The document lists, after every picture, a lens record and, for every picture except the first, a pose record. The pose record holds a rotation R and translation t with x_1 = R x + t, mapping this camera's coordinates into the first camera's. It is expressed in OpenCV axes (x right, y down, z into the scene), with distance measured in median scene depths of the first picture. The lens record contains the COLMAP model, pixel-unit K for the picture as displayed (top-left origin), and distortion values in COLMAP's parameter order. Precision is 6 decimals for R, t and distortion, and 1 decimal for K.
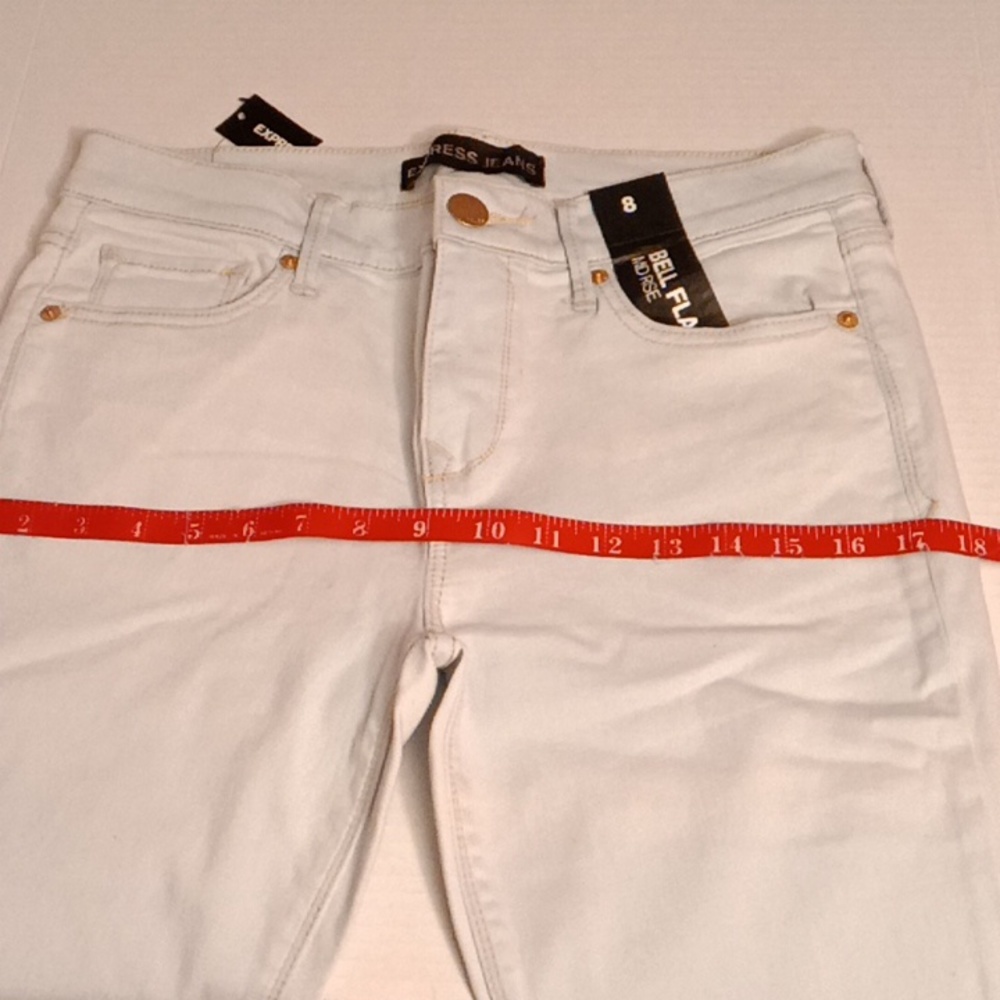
lens RADIAL K [[1466.6, 0, 500.0], [0, 1466.6, 500.0], [0, 0, 1]] dist [0.094559, -0.135755]
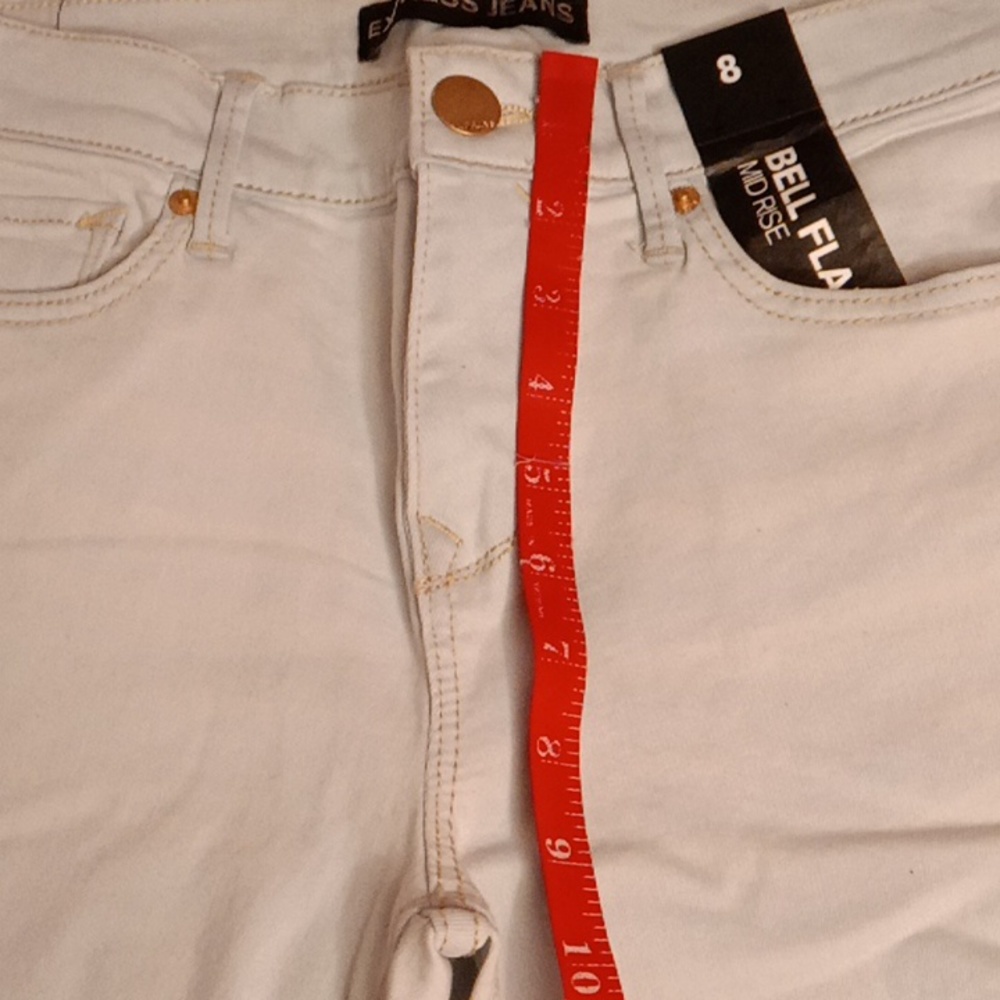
lens RADIAL K [[1466.6, 0, 500.0], [0, 1466.6, 500.0], [0, 0, 1]] dist [0.094559, -0.135755]
pose [[0.998368, -0.047026, -0.032414, 0.004171], [0.052169, 0.981840, 0.182395, -0.146715], [0.023248, -0.183788, 0.982691, 0.372310]]
